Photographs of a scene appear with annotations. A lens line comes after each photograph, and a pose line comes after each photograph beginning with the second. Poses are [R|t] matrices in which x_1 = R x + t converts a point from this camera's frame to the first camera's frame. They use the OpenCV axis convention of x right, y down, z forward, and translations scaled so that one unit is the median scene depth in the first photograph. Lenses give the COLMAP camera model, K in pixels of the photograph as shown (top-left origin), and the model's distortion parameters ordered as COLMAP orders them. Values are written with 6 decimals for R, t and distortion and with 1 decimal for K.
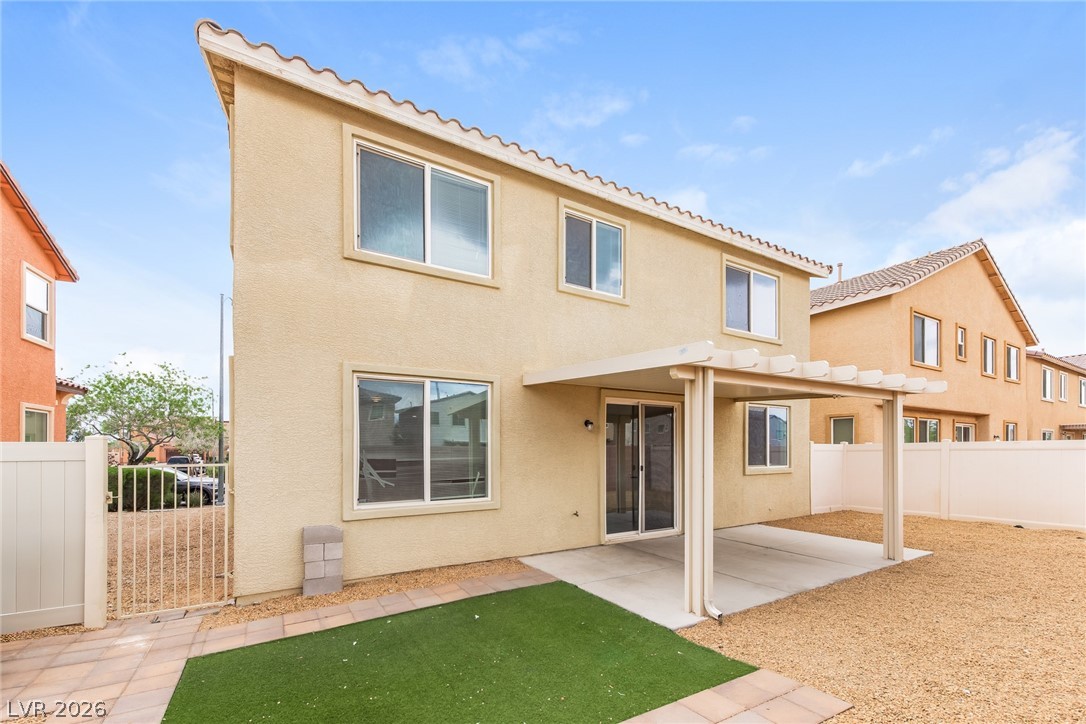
lens RADIAL K [[431.0, 0, 545.1], [0, 431.0, 361.3], [0, 0, 1]] dist [-0.001858, -0.005498]
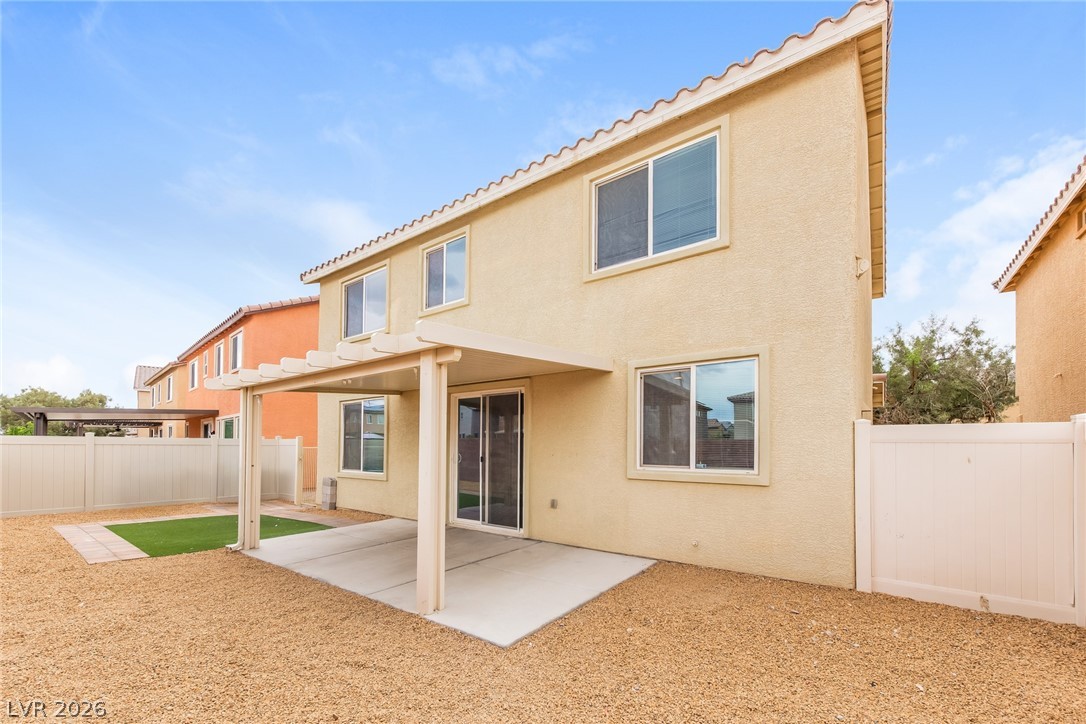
lens RADIAL K [[442.2, 0, 545.1], [0, 442.2, 334.4], [0, 0, 1]] dist [0.000926, 0.000048]
pose [[0.368662, -0.215436, -0.904254, 0.587323], [0.196678, 0.968827, -0.150636, 0.068527], [0.908518, -0.122313, 0.399542, 0.344231]]
